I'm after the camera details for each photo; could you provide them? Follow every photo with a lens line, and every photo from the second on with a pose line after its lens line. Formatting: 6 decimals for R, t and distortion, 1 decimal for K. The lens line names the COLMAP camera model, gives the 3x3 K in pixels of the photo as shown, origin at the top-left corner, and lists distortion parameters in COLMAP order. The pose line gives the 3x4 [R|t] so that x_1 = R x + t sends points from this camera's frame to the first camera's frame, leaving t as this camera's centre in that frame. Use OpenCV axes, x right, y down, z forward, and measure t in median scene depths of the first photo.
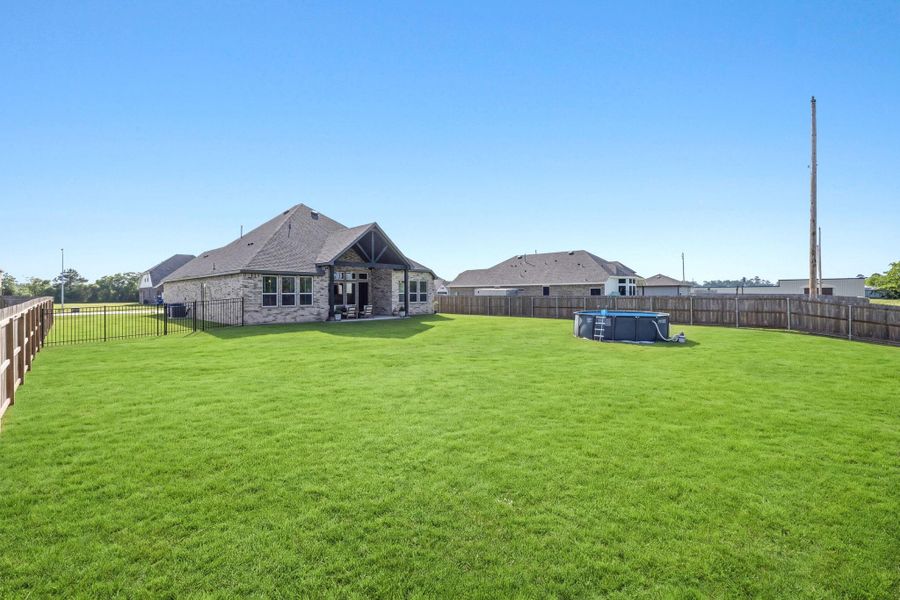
lens RADIAL K [[381.3, 0, 453.7], [0, 381.3, 294.1], [0, 0, 1]] dist [0.000548, 0.000105]
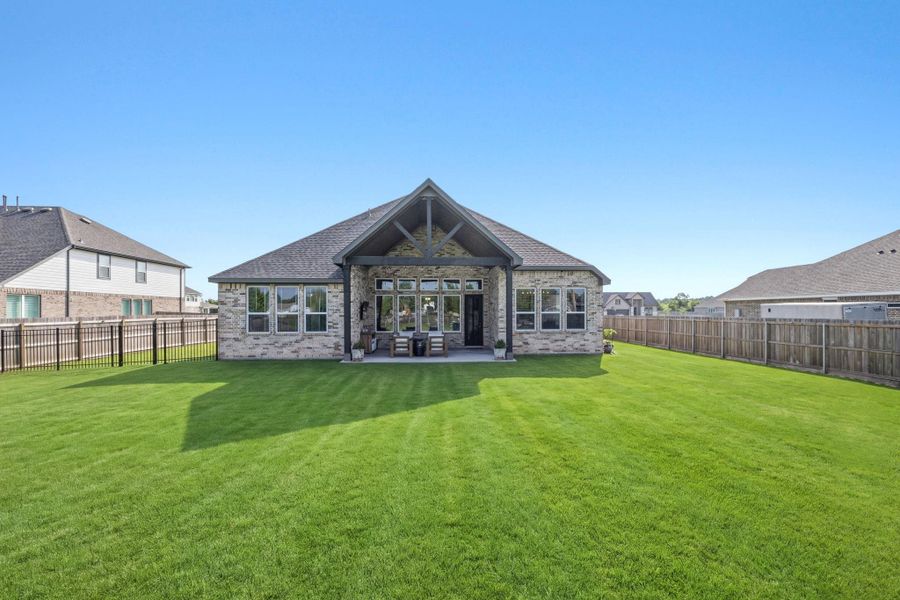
lens RADIAL K [[437.4, 0, 449.9], [0, 437.4, 314.2], [0, 0, 1]] dist [-0.000614, -0.000085]
pose [[0.748123, 0.000755, -0.663559, 0.206260], [-0.000983, 1.000000, 0.000029, -0.000049], [0.663559, 0.000630, 0.748124, 0.505361]]
